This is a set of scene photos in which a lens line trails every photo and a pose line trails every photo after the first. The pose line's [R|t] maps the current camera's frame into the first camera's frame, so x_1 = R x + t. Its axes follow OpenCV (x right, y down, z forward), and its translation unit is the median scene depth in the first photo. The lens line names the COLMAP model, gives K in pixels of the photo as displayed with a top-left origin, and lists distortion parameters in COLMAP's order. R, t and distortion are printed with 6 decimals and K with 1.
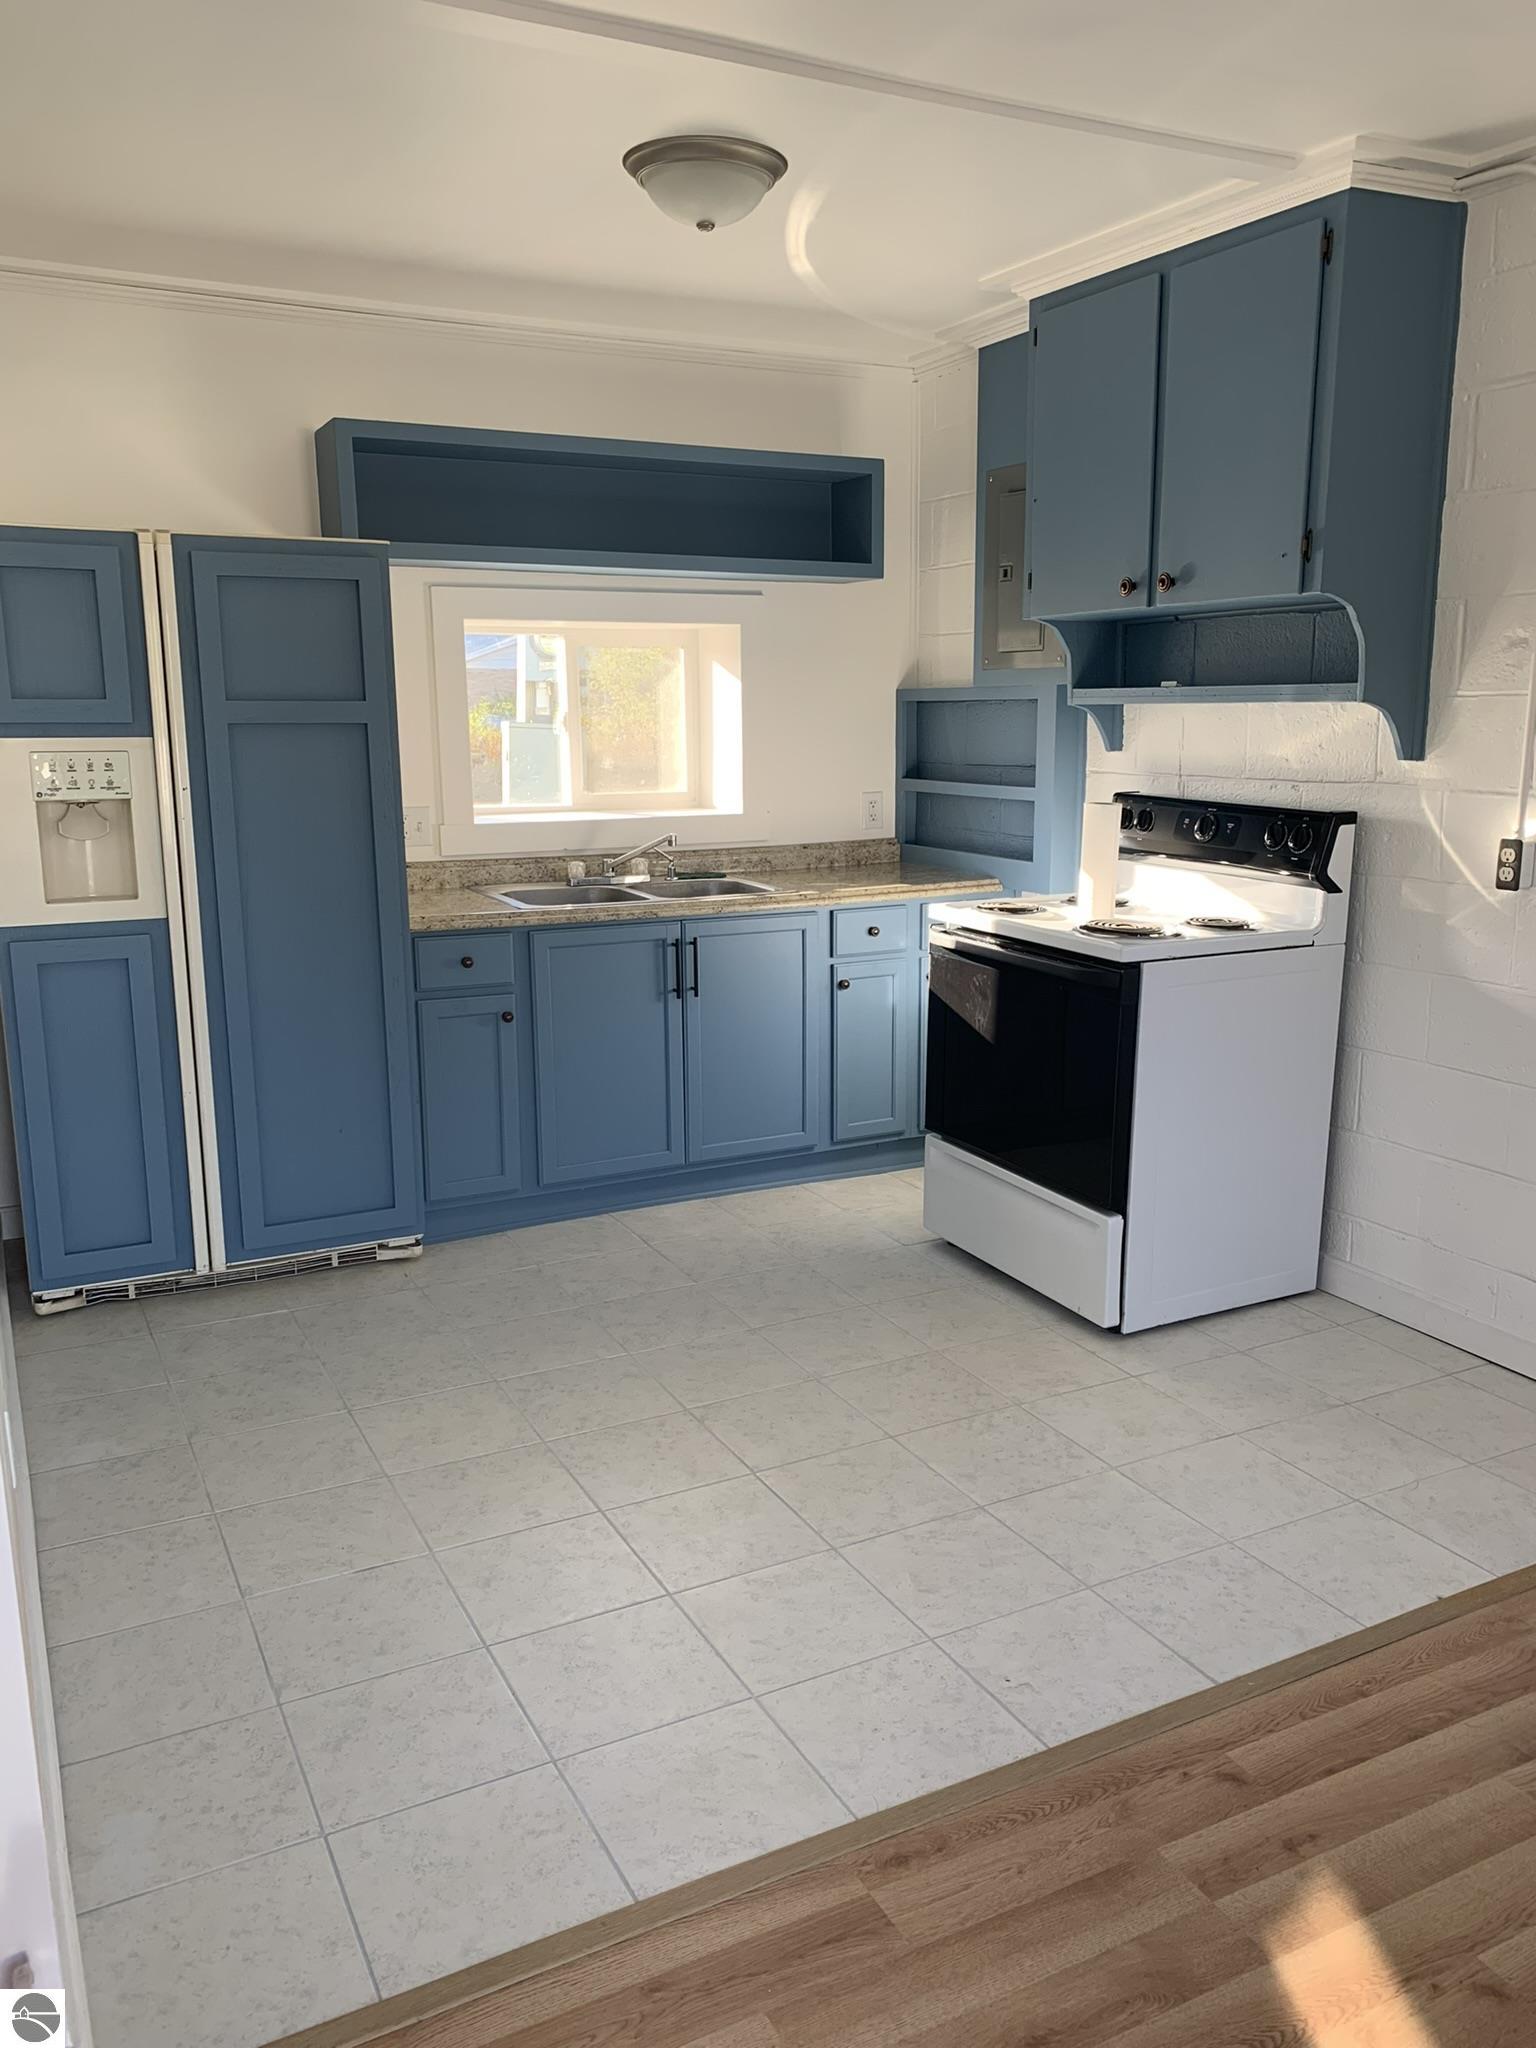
lens RADIAL K [[1550.5, 0, 776.1], [0, 1550.5, 980.2], [0, 0, 1]] dist [0.006268, -0.015326]
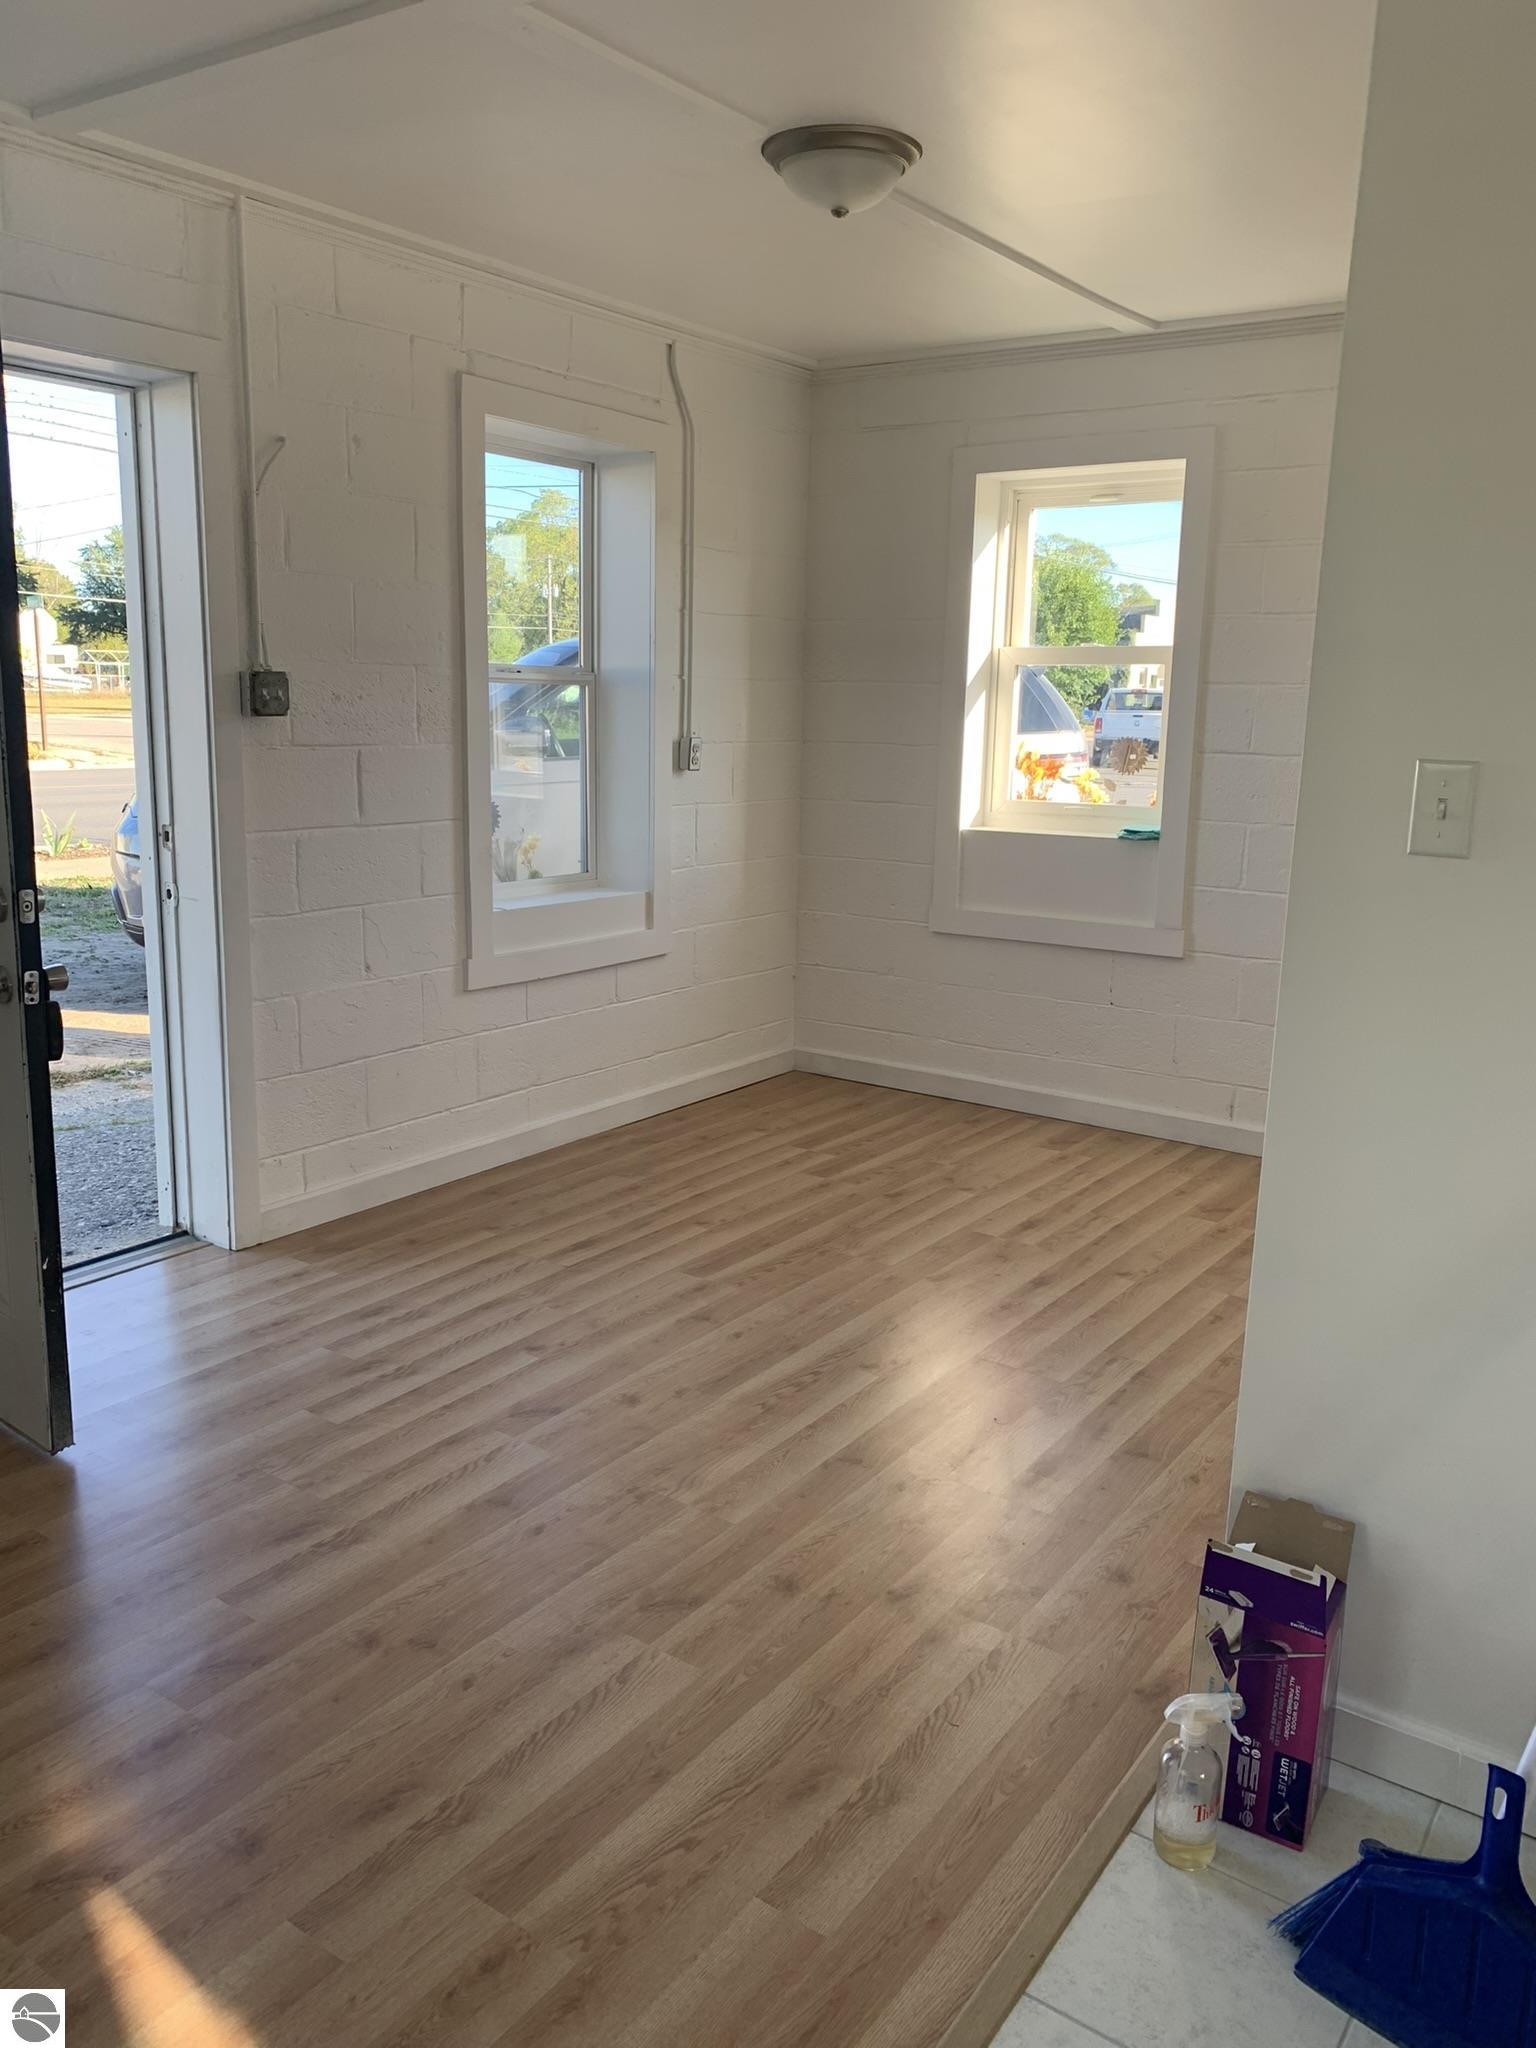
lens RADIAL K [[1583.5, 0, 768.0], [0, 1583.5, 1024.0], [0, 0, 1]] dist [0.006980, -0.031428]
pose [[-0.885771, 0.079132, -0.457326, 0.423026], [-0.102177, 0.927935, 0.358463, -0.250696], [0.452735, 0.364244, -0.813853, 1.479624]]
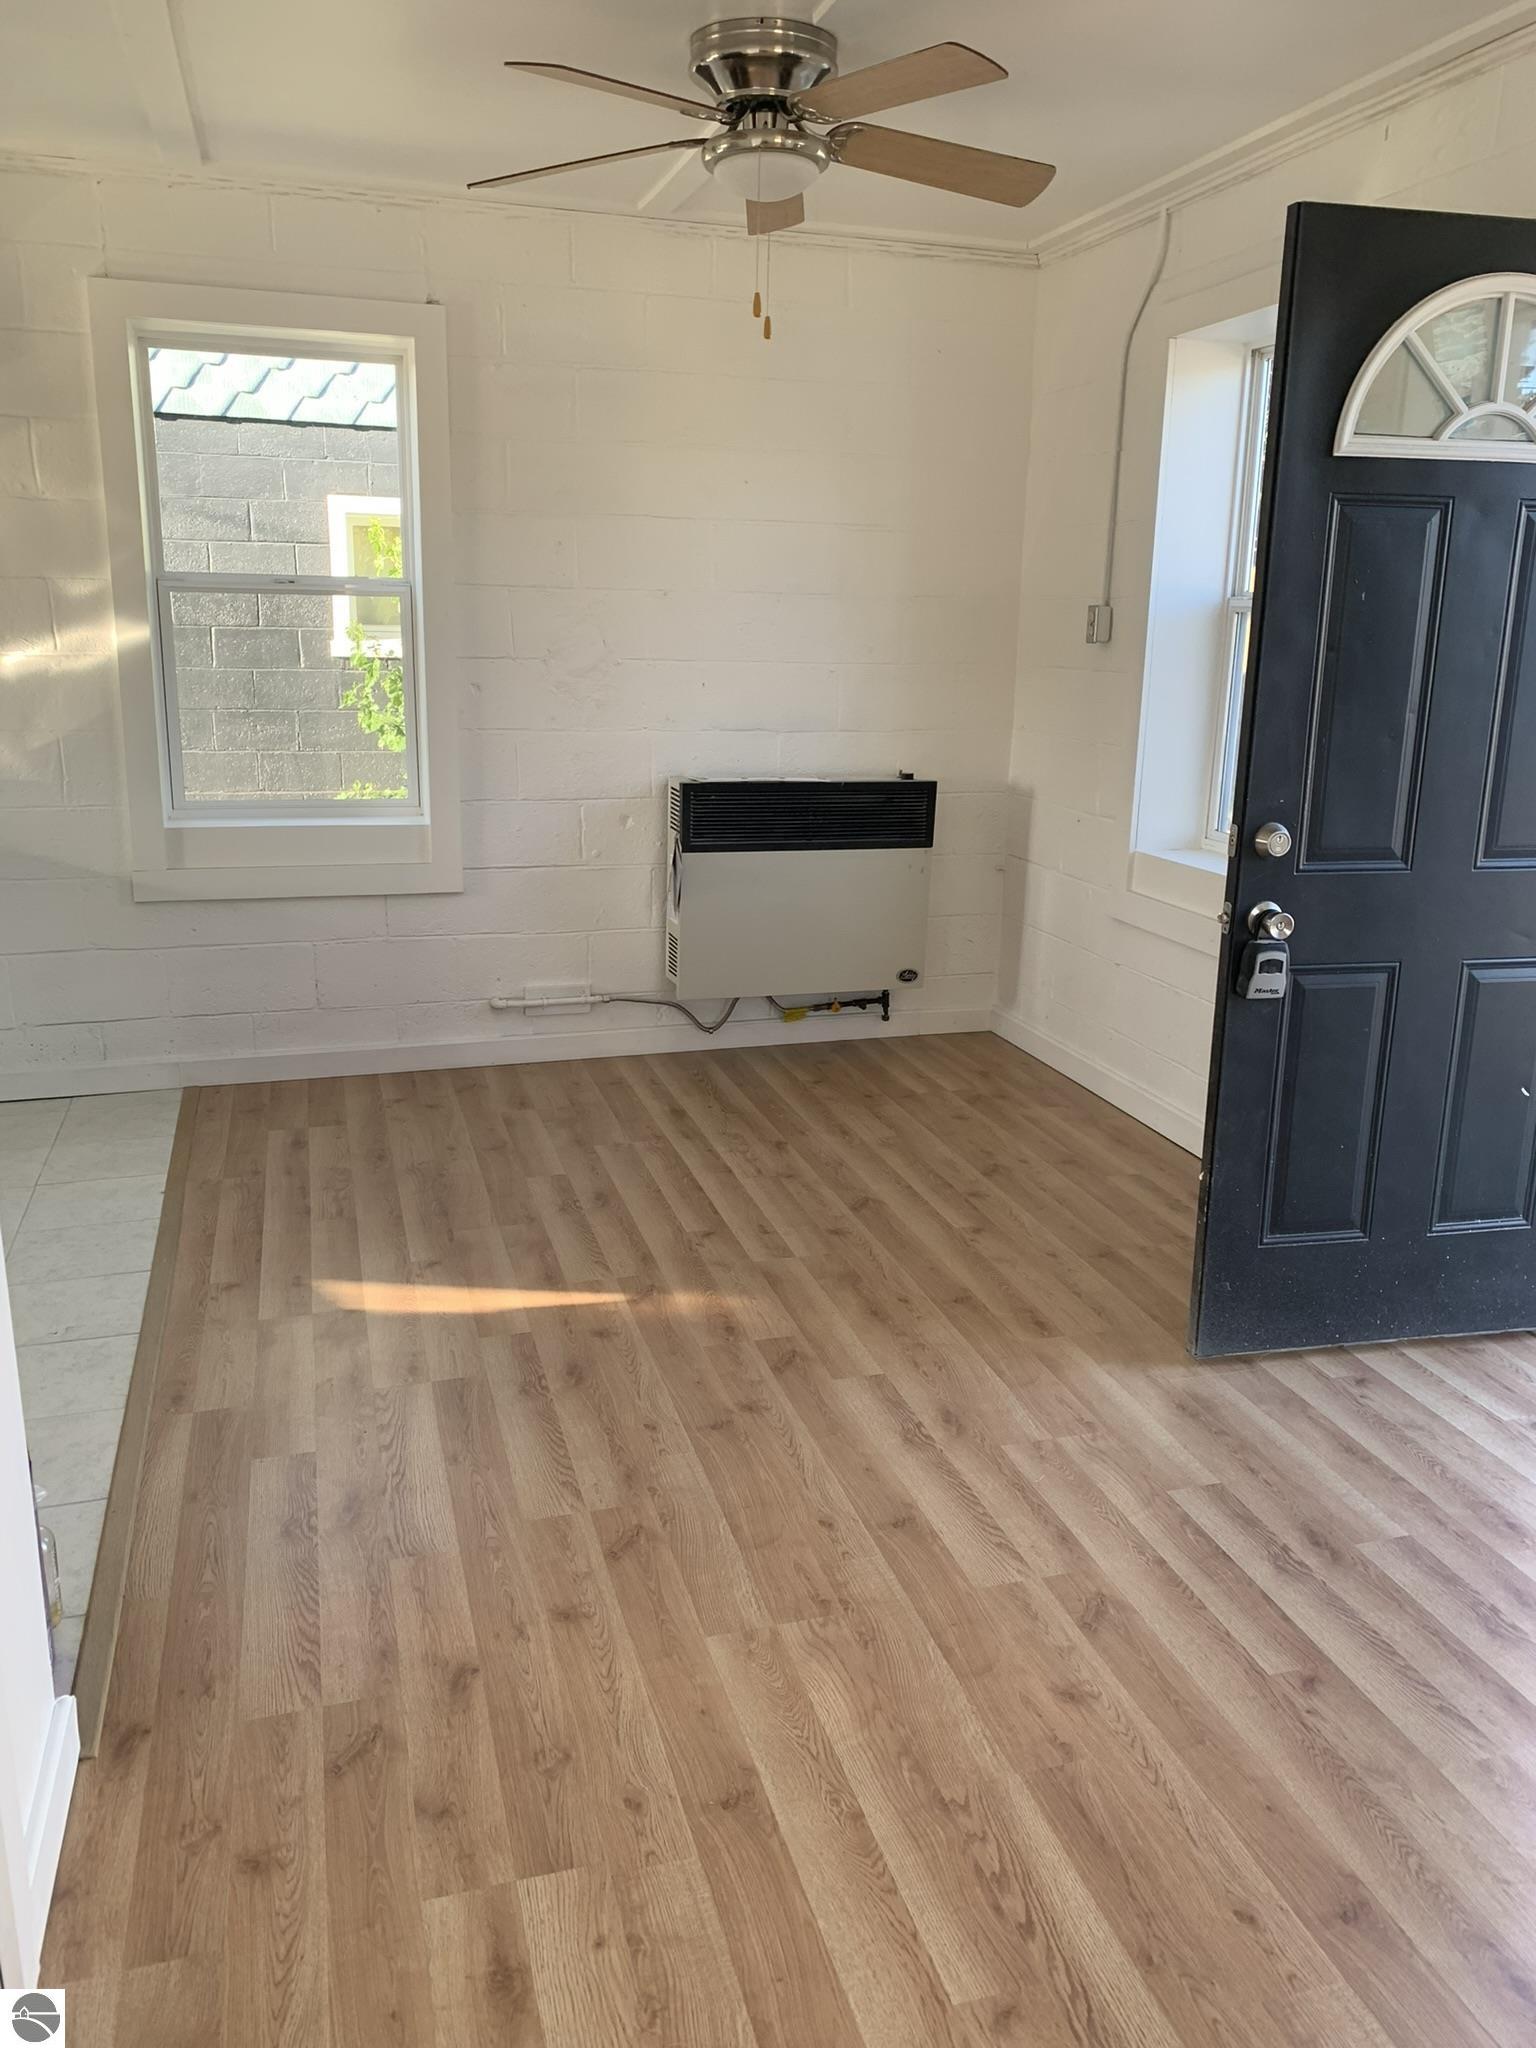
lens RADIAL K [[1583.5, 0, 768.0], [0, 1583.5, 1024.0], [0, 0, 1]] dist [0.006980, -0.031428]
pose [[0.197299, -0.248556, 0.948311, -1.144390], [0.151386, 0.963447, 0.221027, -0.000766], [-0.968584, 0.099952, 0.227715, 0.117640]]
